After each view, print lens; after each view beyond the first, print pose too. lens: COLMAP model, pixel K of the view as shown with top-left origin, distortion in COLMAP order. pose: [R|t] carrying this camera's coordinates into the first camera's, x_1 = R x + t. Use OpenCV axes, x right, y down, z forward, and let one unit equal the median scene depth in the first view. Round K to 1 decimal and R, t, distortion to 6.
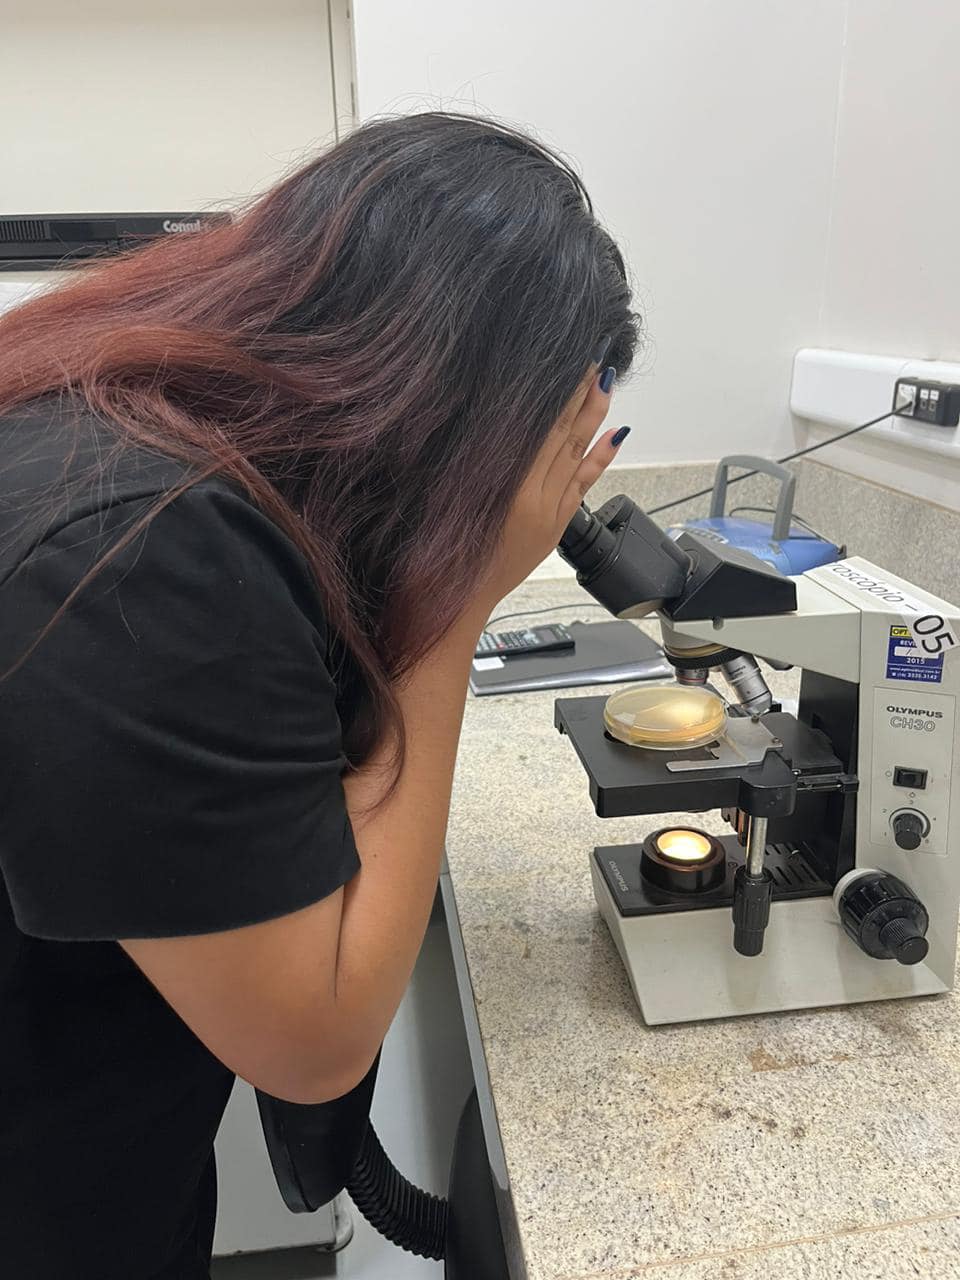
lens RADIAL K [[1000.3, 0, 480.0], [0, 1000.3, 640.0], [0, 0, 1]] dist [0.055010, -0.097077]
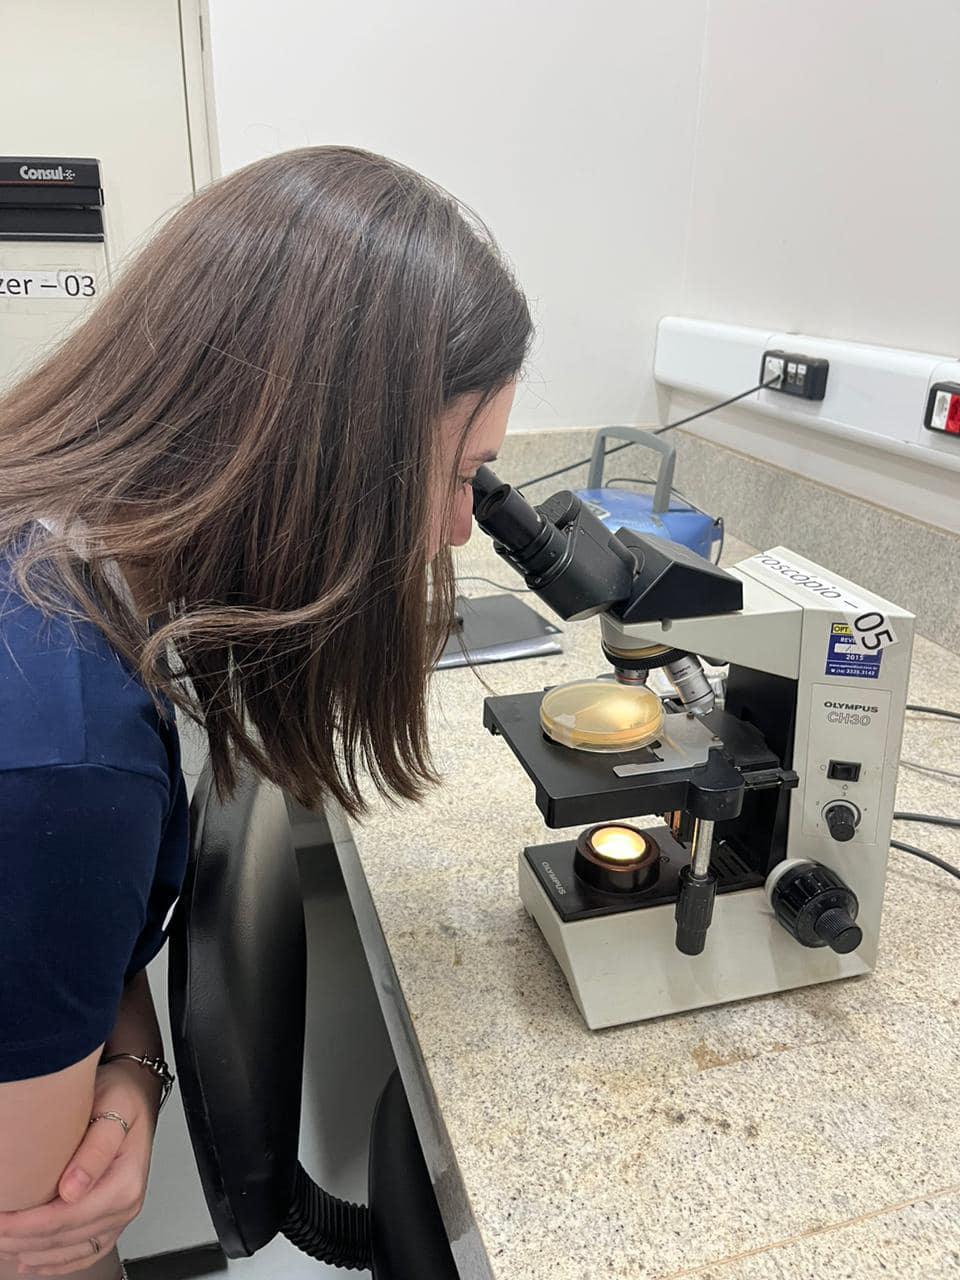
lens RADIAL K [[996.5, 0, 466.0], [0, 996.5, 636.4], [0, 0, 1]] dist [0.058962, -0.100435]
pose [[0.988373, -0.023219, 0.150267, -0.095319], [0.016485, 0.998810, 0.045903, -0.049956], [-0.151154, -0.042892, 0.987579, 0.068247]]
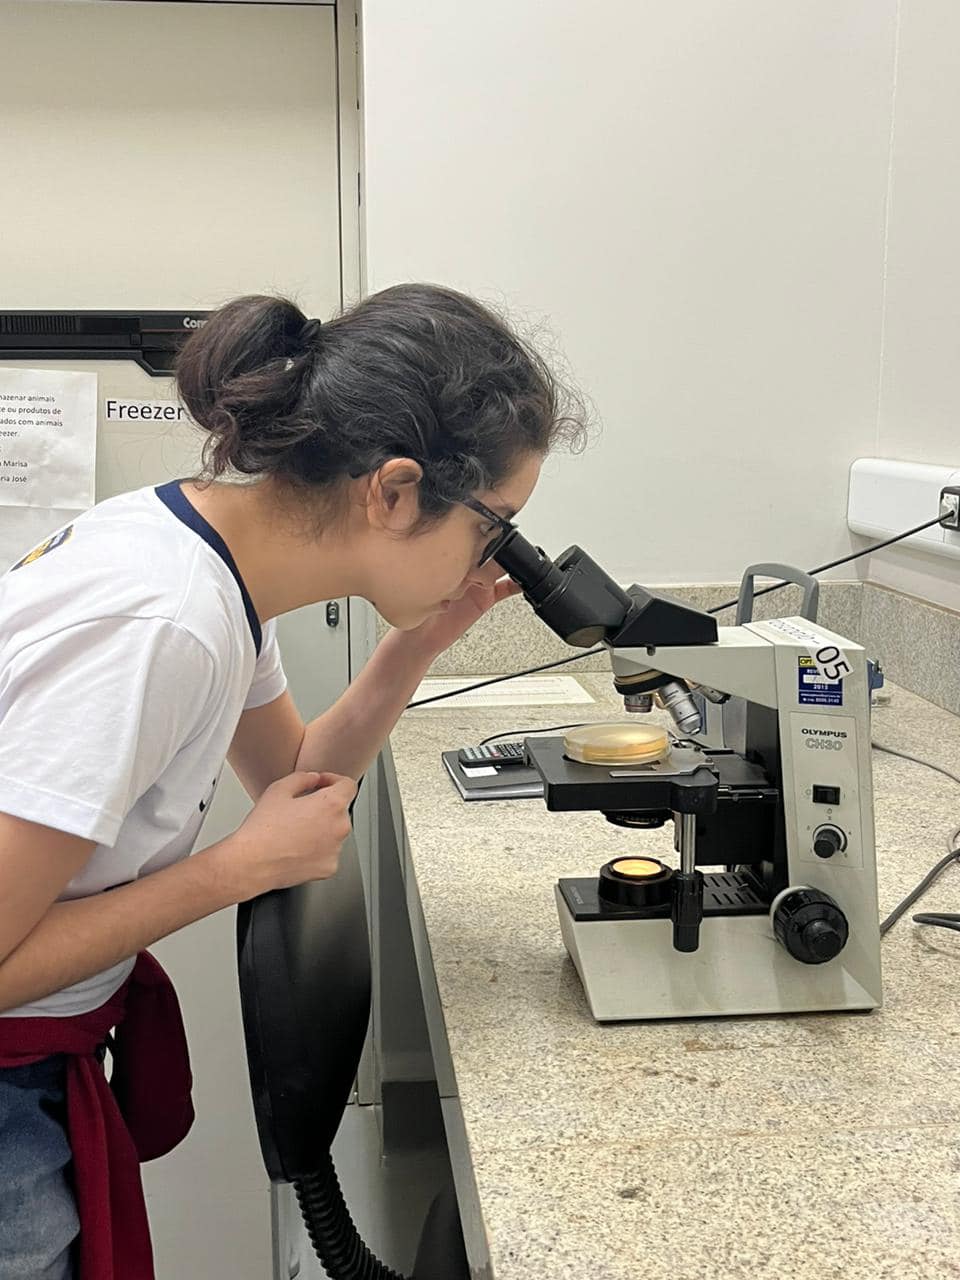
lens RADIAL K [[1493.7, 0, 452.9], [0, 1493.7, 623.9], [0, 0, 1]] dist [0.125682, -0.472504]
pose [[0.998834, 0.024203, -0.041762, 0.070050], [-0.031384, 0.982997, -0.180918, 0.266605], [0.036673, 0.182017, 0.982611, -0.723304]]
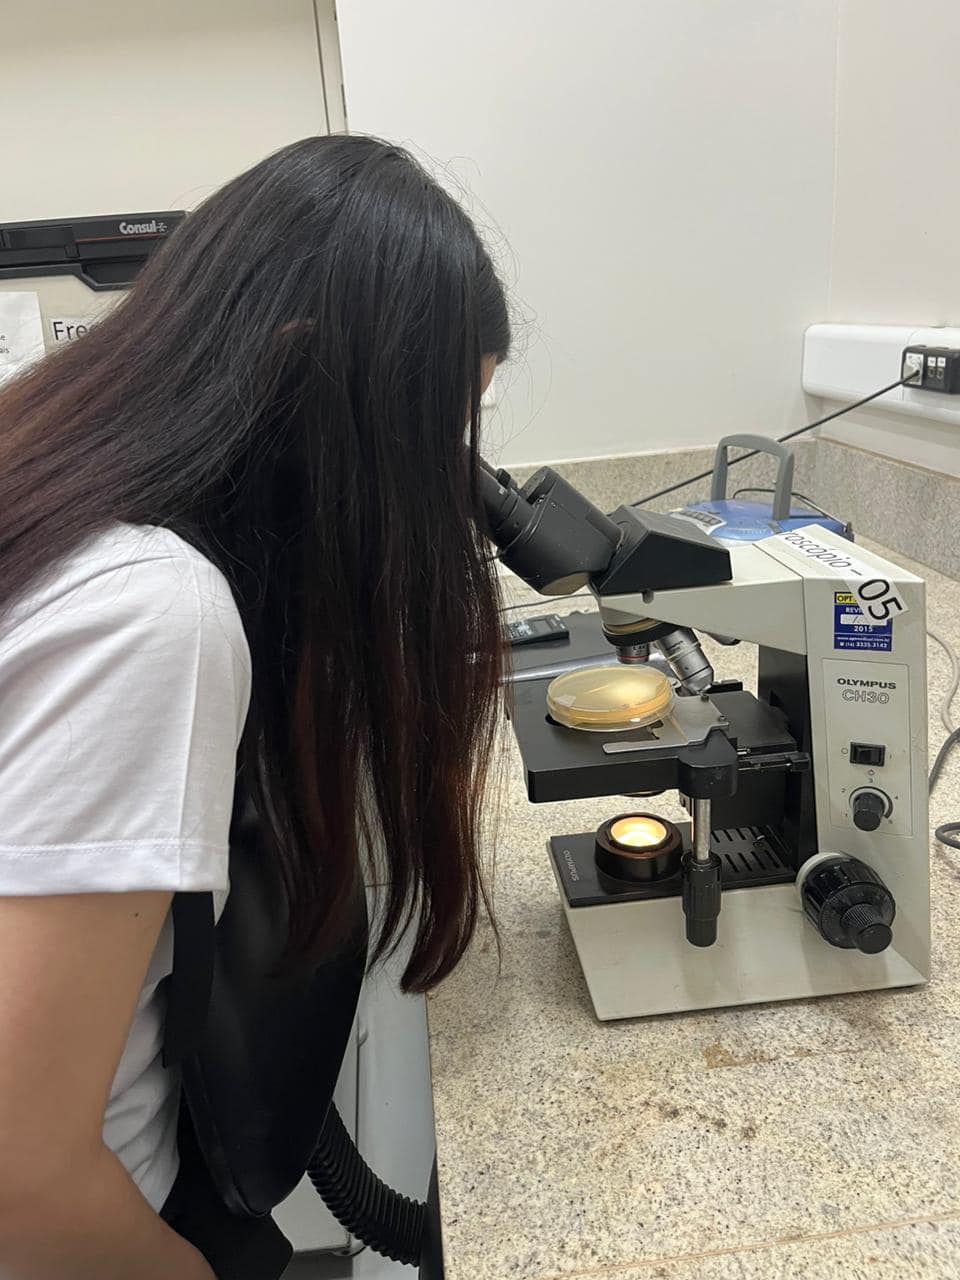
lens RADIAL K [[996.5, 0, 466.0], [0, 996.5, 636.4], [0, 0, 1]] dist [0.058962, -0.100435]
pose [[0.996997, -0.033105, -0.070001, 0.122186], [0.032560, 0.999430, -0.008904, 0.022867], [0.070255, 0.006599, 0.997507, 0.038692]]
